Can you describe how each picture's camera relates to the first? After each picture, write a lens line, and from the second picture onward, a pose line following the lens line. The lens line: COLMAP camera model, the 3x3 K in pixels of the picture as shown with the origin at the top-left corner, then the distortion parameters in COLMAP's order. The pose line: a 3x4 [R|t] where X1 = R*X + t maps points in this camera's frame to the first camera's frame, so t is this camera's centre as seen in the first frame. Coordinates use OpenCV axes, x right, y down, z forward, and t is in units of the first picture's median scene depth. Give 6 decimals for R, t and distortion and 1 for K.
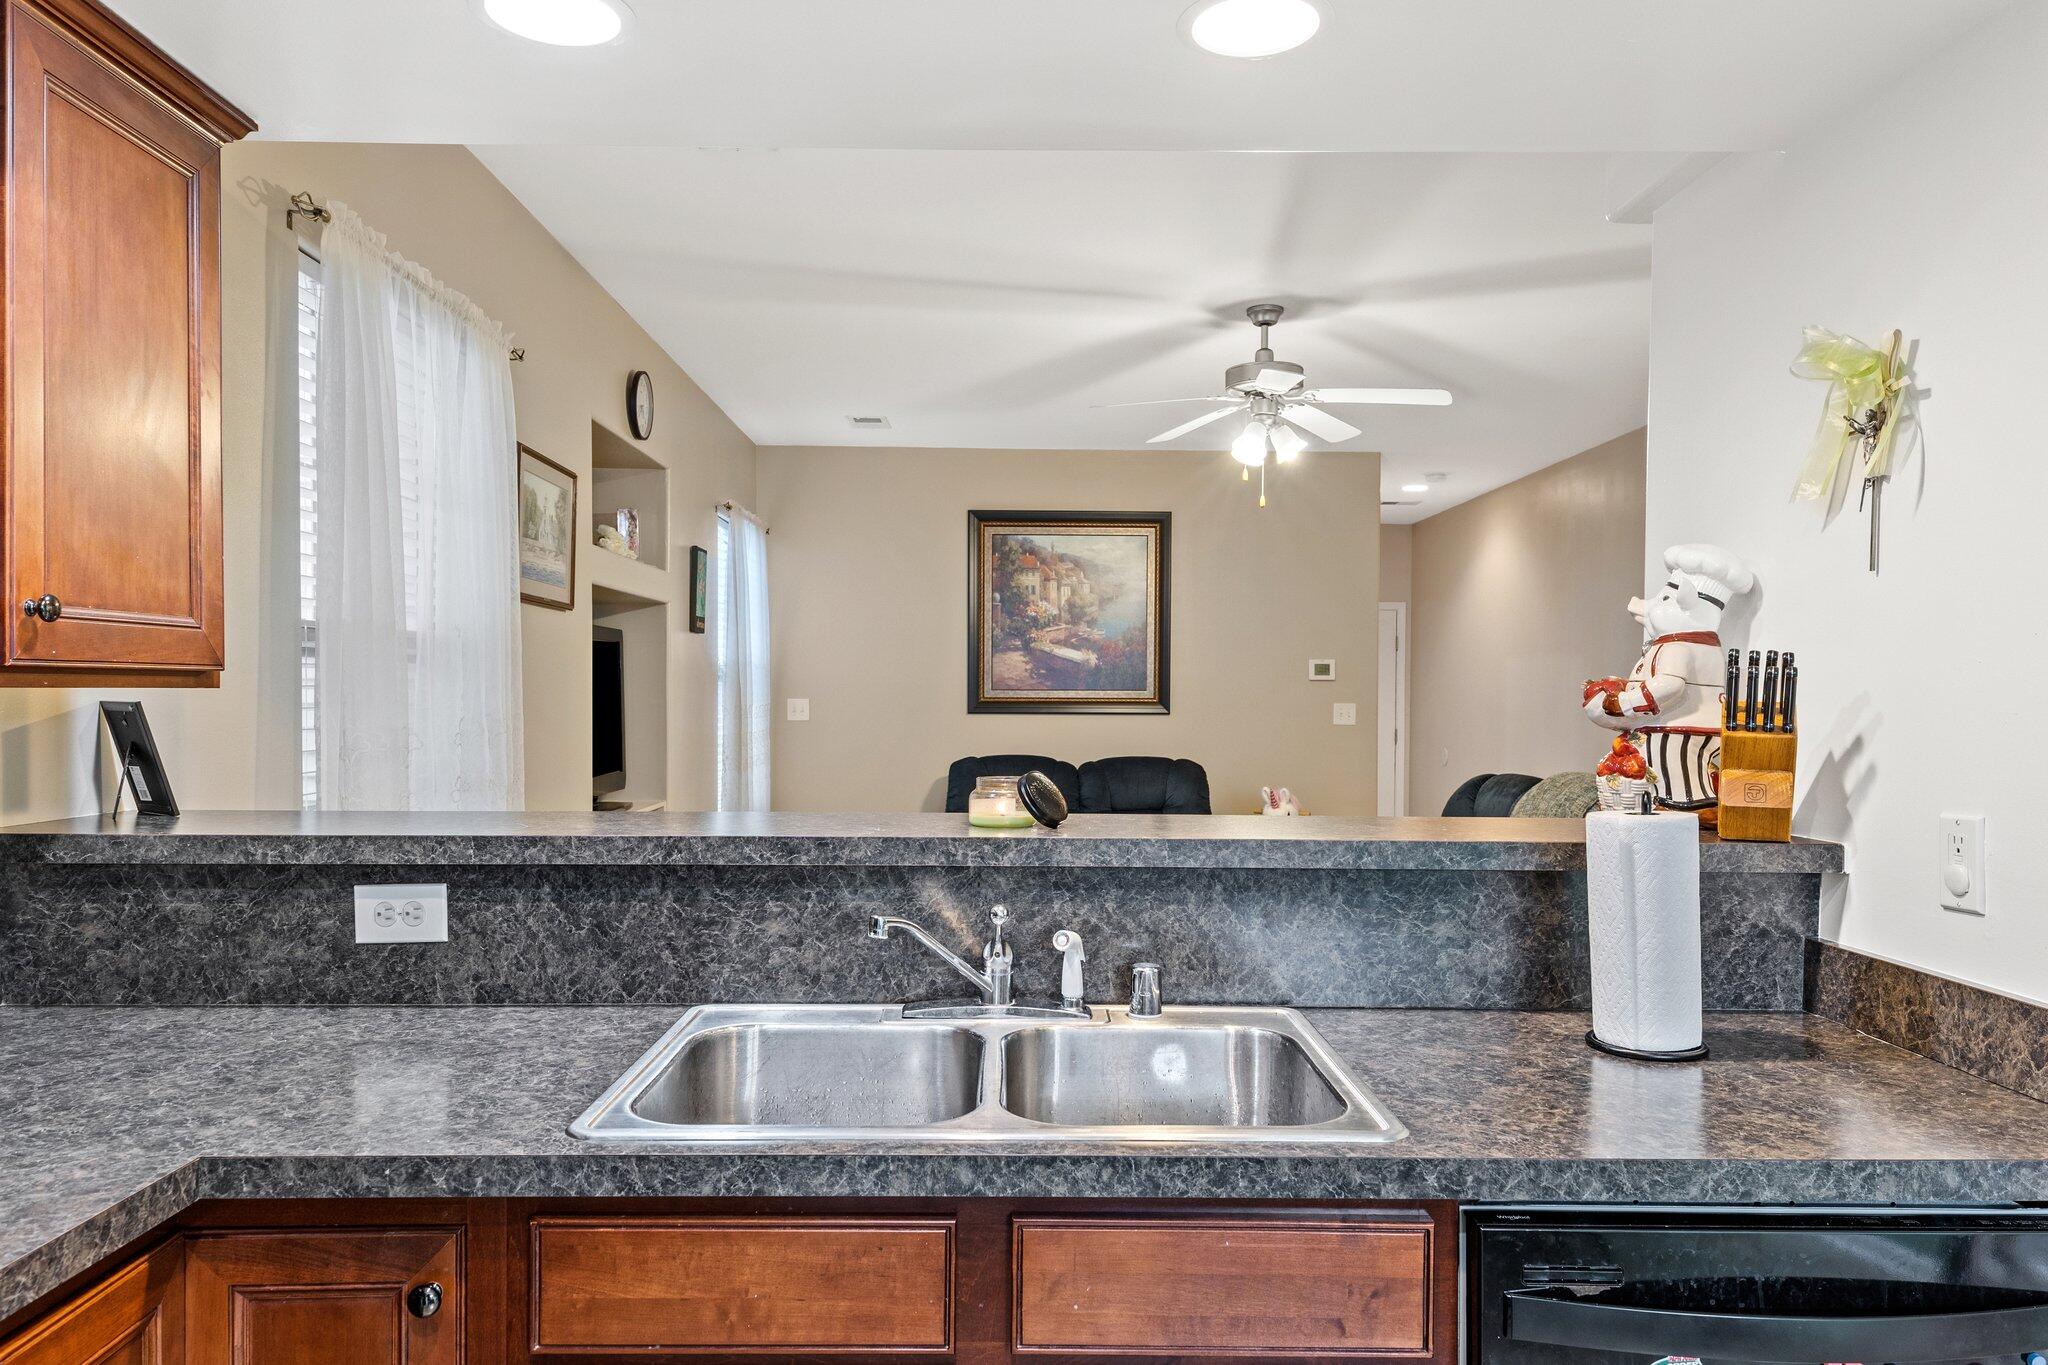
lens RADIAL K [[1357.7, 0, 1022.5], [0, 1357.7, 714.4], [0, 0, 1]] dist [0.025212, -0.007291]
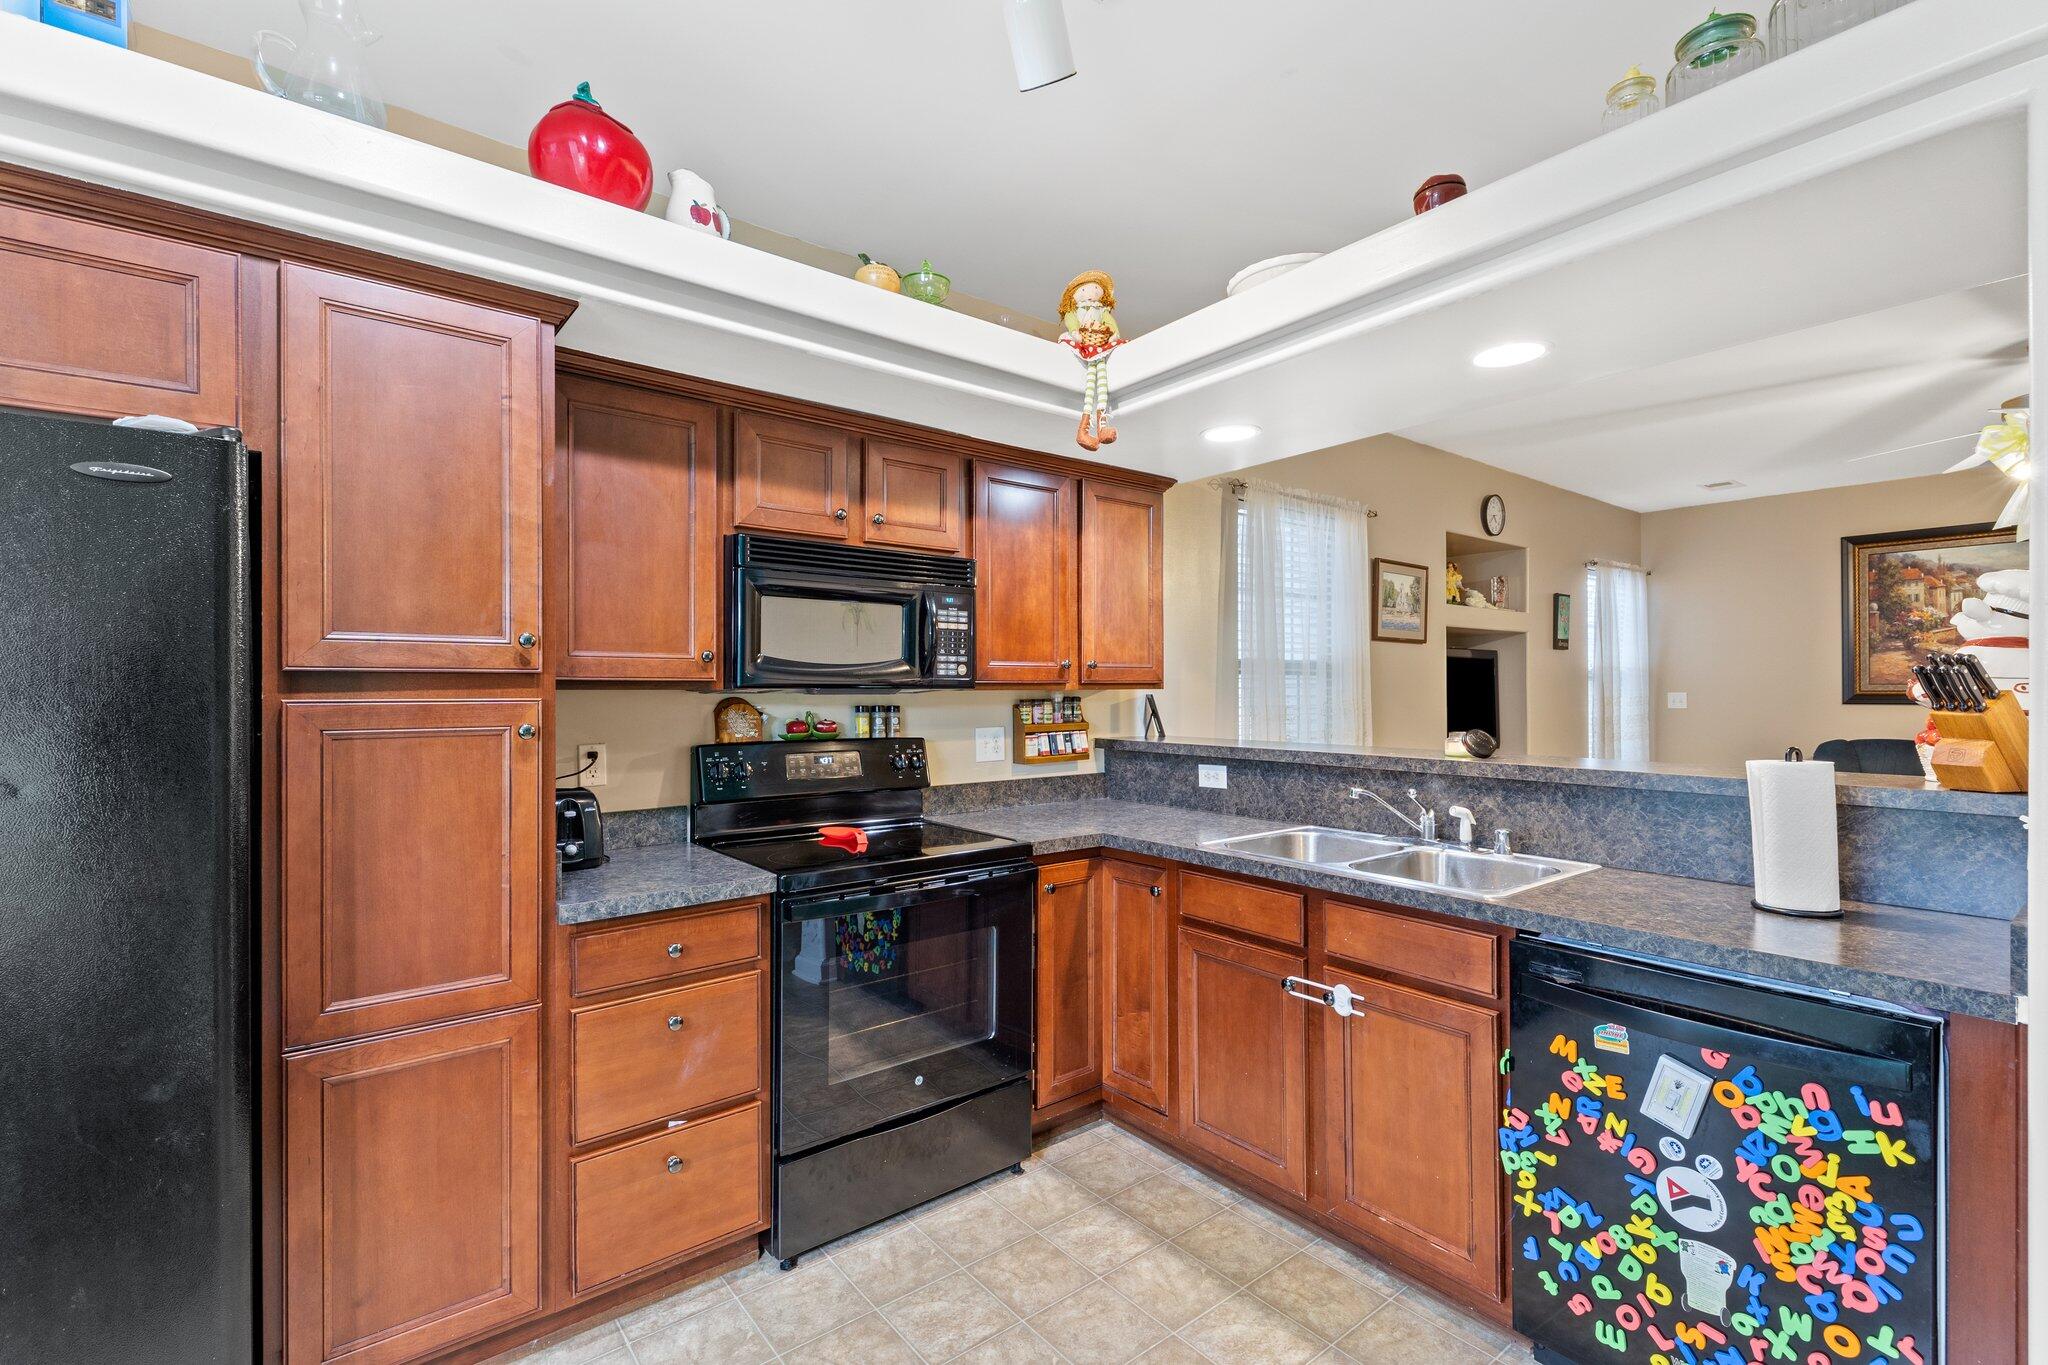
lens RADIAL K [[908.0, 0, 1019.7], [0, 908.0, 689.2], [0, 0, 1]] dist [0.001411, -0.000882]
pose [[0.599059, -0.008103, -0.800664, 0.670664], [-0.005882, 0.999877, -0.014520, 0.008509], [0.800684, 0.013408, 0.598937, -0.303225]]
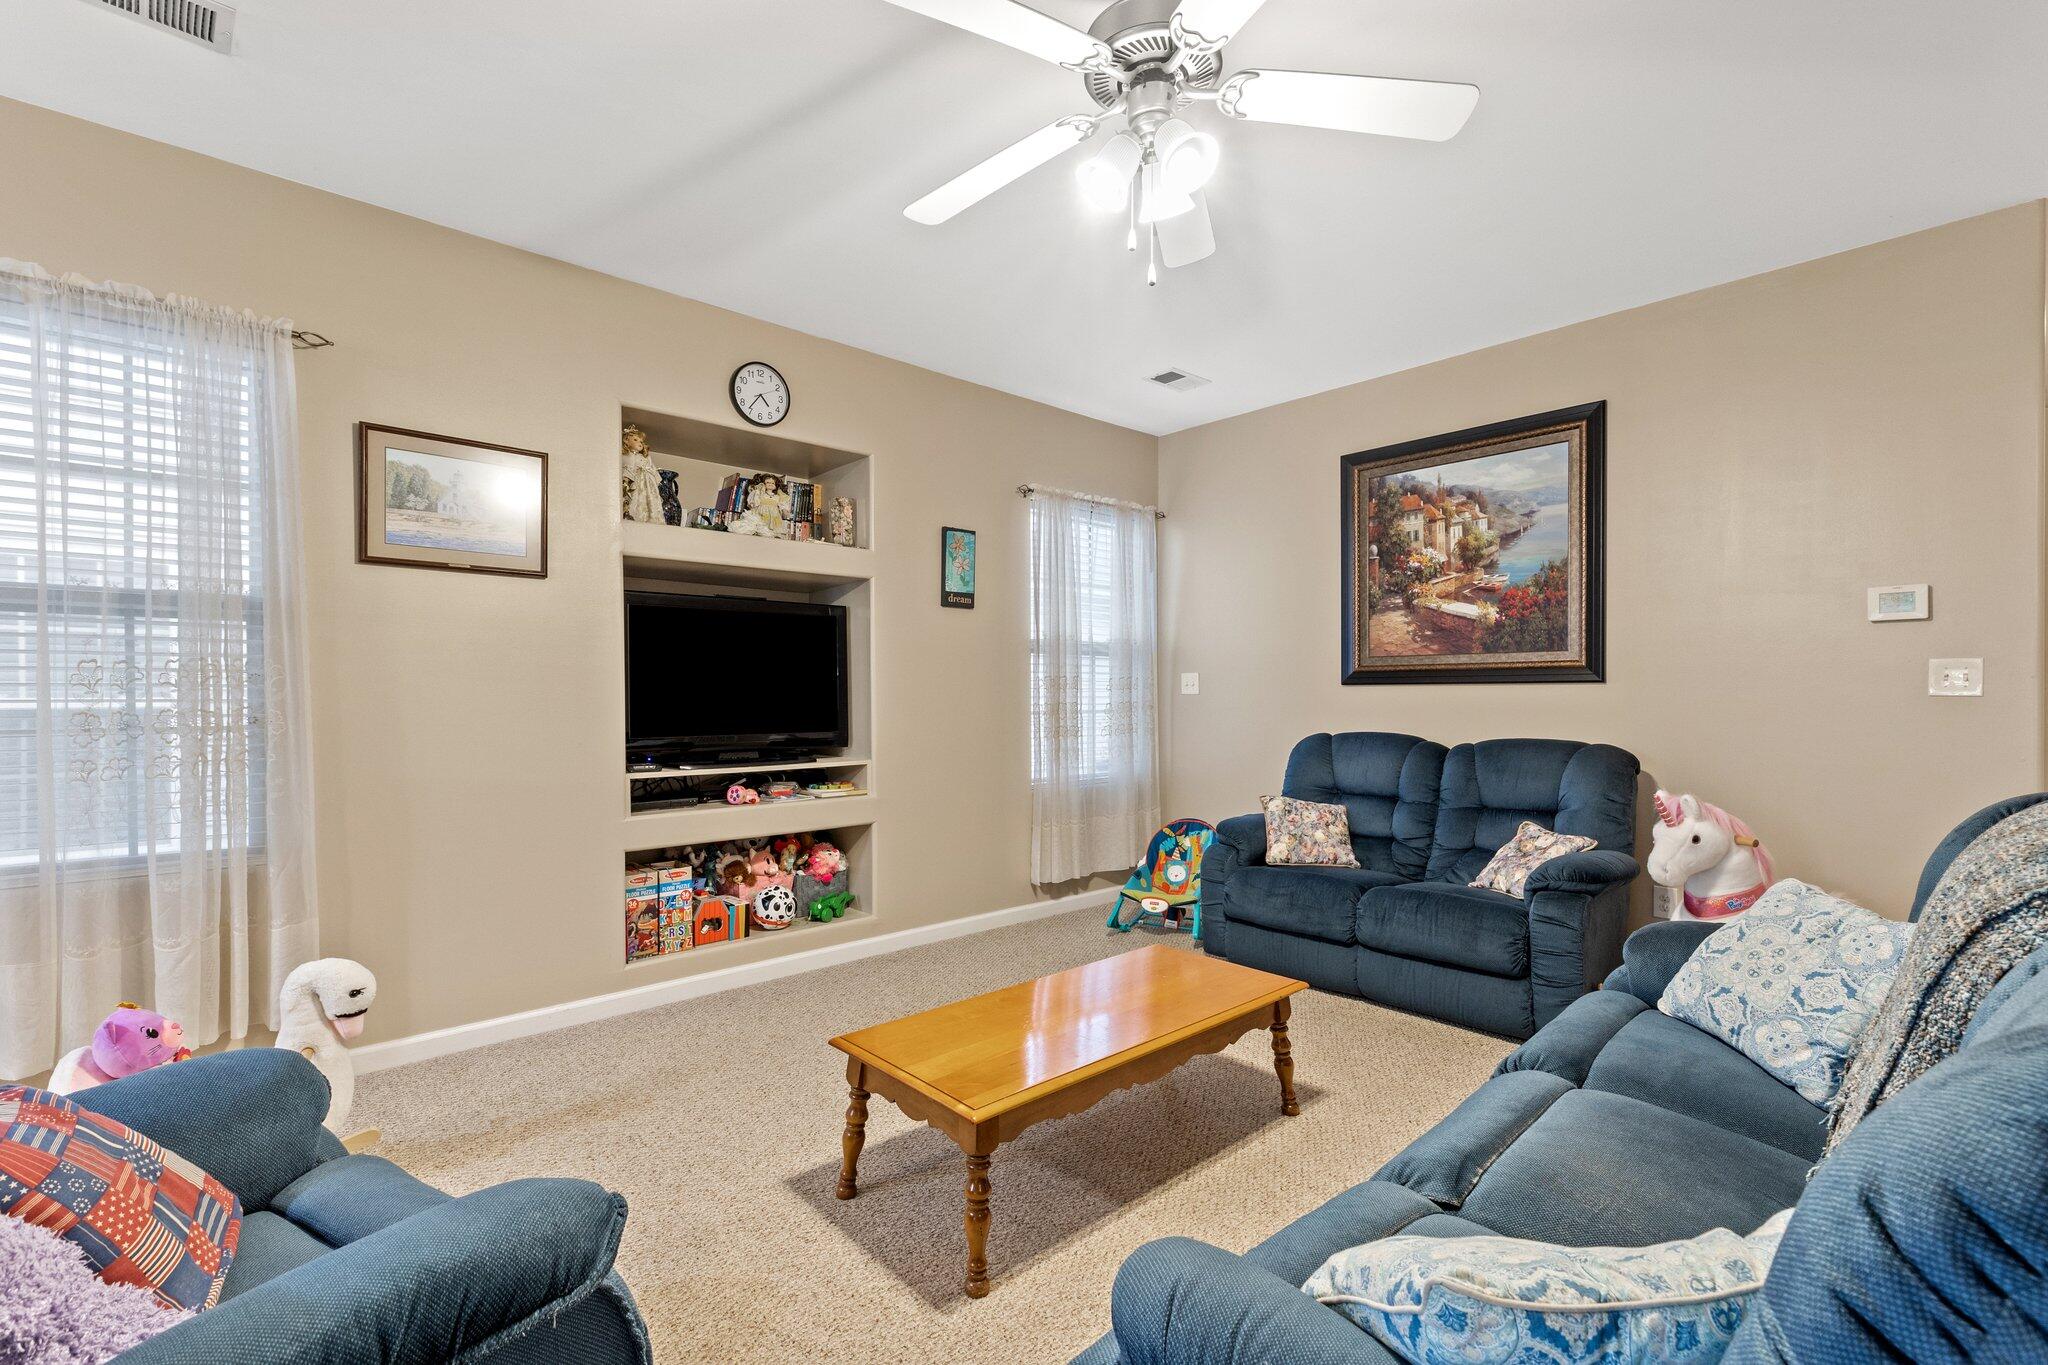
lens RADIAL K [[908.0, 0, 1013.6], [0, 908.0, 694.9], [0, 0, 1]] dist [0.001411, -0.000882]
pose [[0.647820, -0.006069, -0.761770, 1.076503], [-0.007144, 0.999876, -0.014041, 0.062103], [0.761760, 0.014538, 0.647696, 1.787331]]
